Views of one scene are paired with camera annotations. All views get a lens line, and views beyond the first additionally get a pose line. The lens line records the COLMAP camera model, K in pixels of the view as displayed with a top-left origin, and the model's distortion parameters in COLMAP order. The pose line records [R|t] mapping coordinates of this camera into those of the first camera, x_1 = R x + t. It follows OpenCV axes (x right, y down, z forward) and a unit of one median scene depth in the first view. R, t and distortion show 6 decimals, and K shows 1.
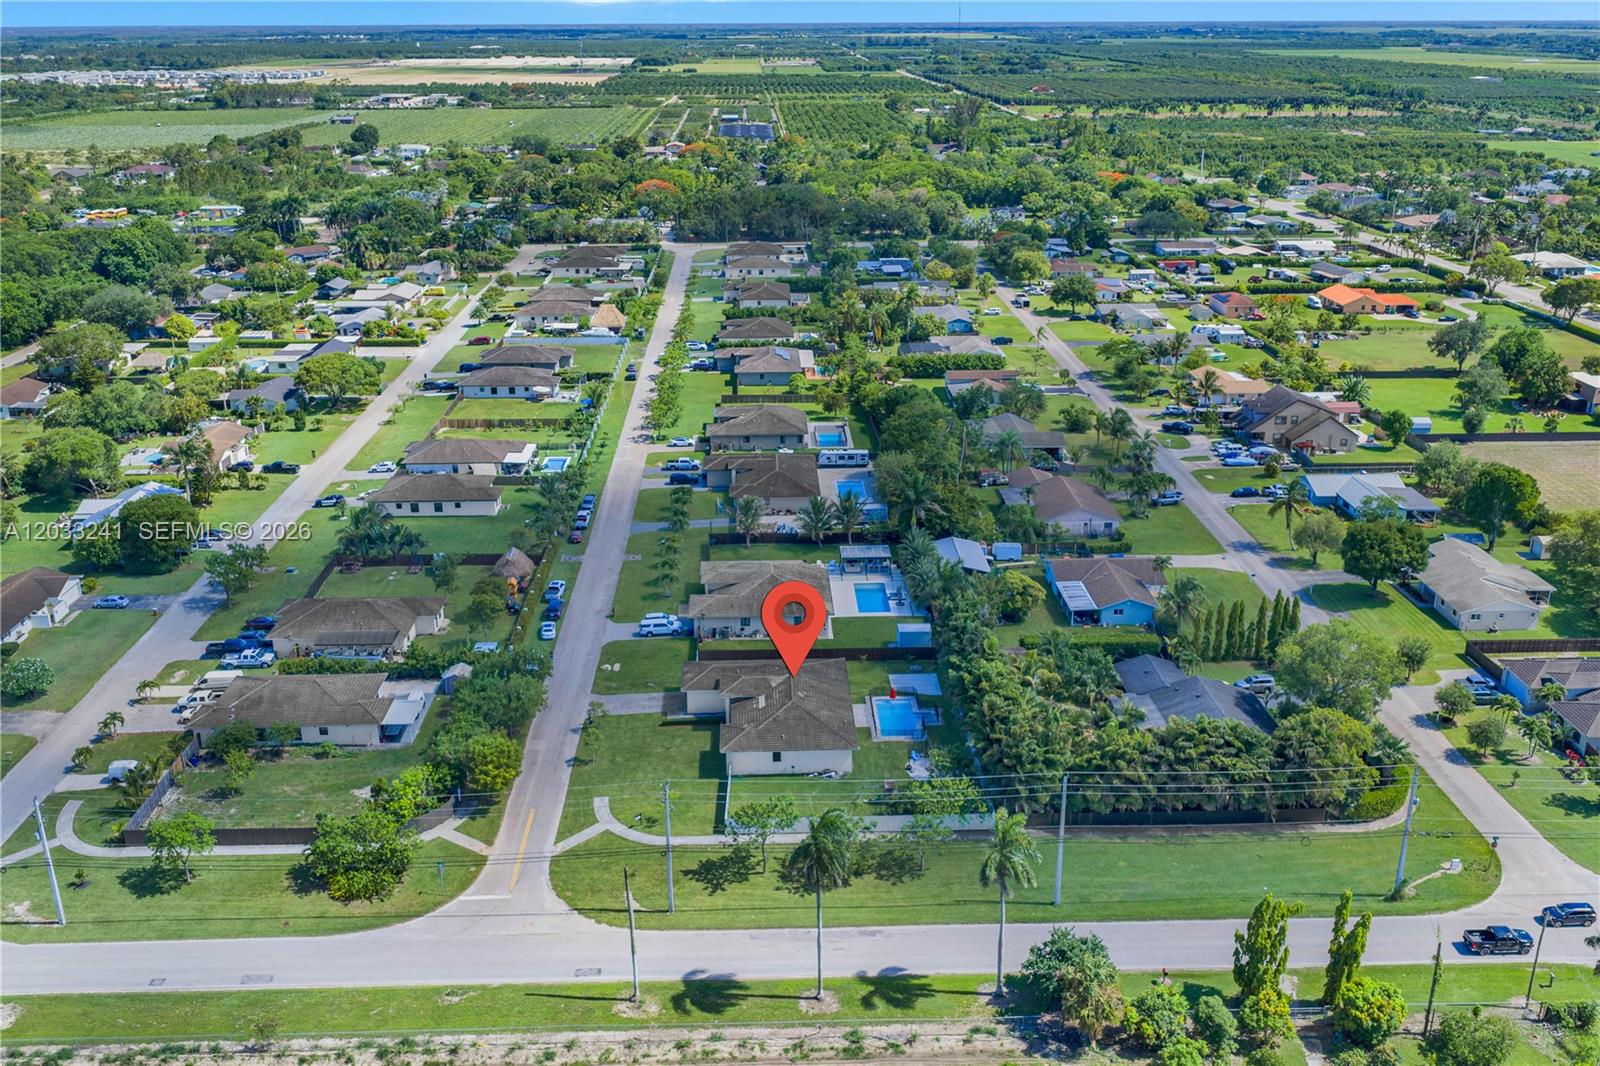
lens RADIAL K [[1373.0, 0, 812.8], [0, 1373.0, 536.8], [0, 0, 1]] dist [0.006136, -0.012801]
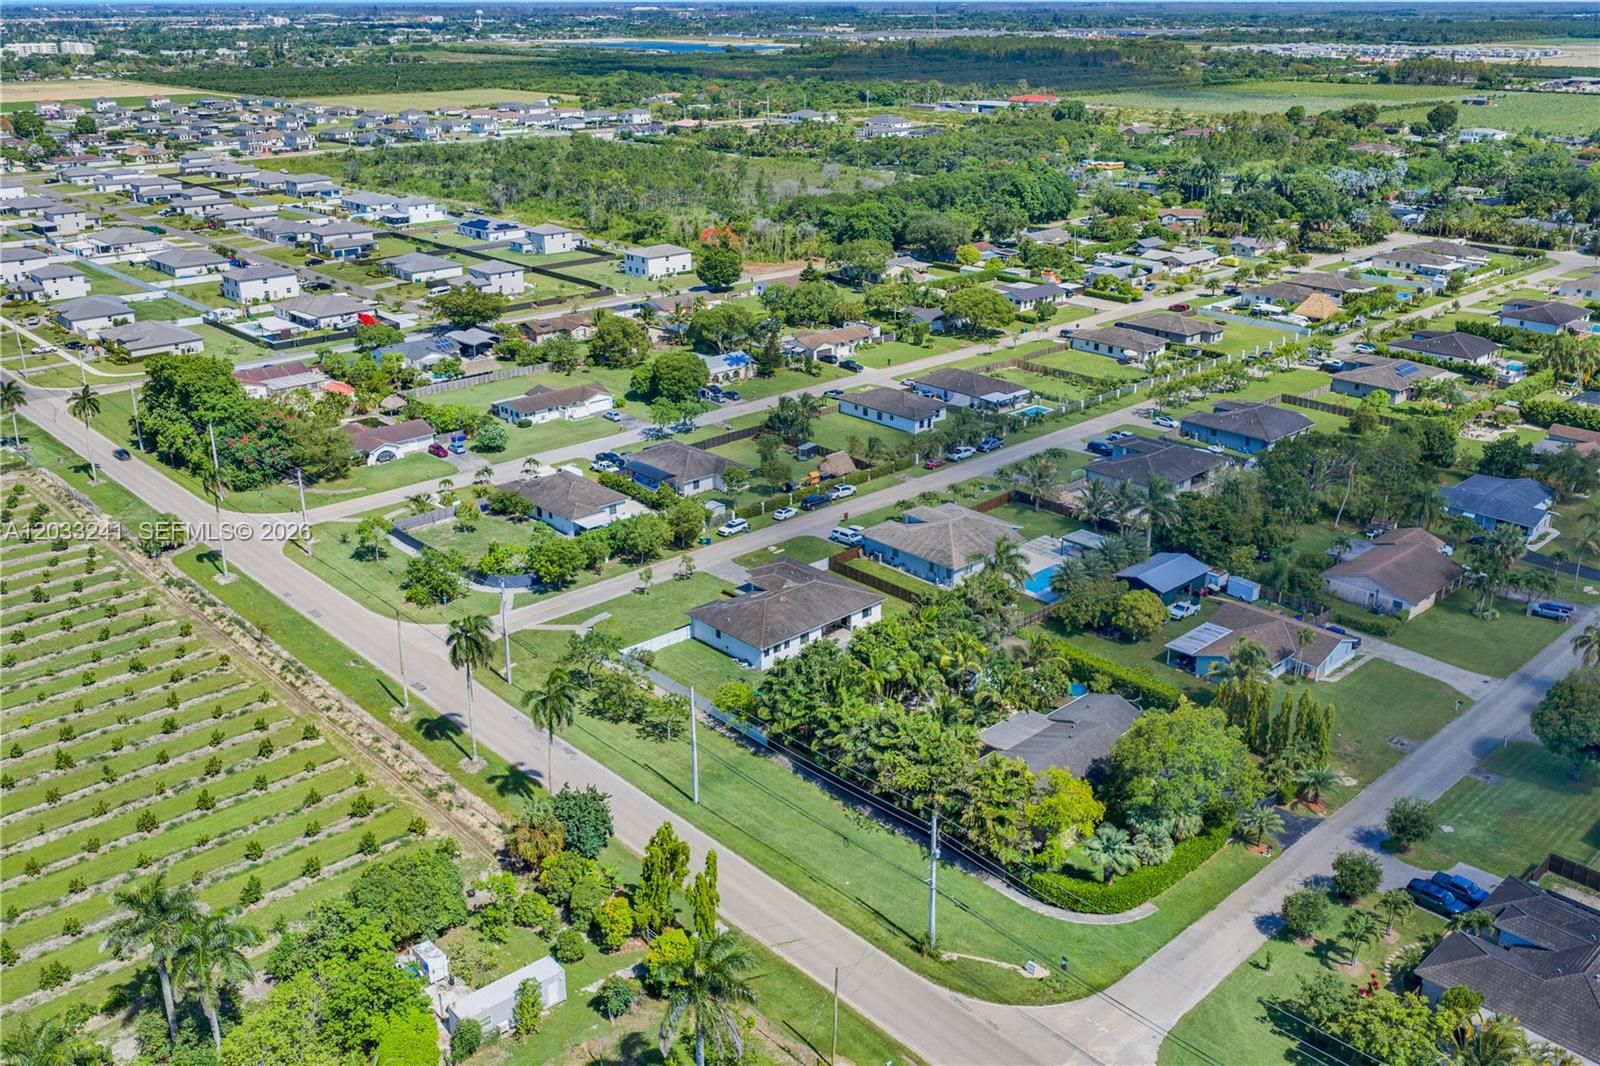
lens RADIAL K [[1373.0, 0, 812.8], [0, 1373.0, 536.8], [0, 0, 1]] dist [0.006136, -0.012801]
pose [[0.656232, 0.276841, -0.701939, 0.524927], [-0.265974, 0.955423, 0.128158, -0.056356], [0.706128, 0.102596, 0.700612, 0.151076]]
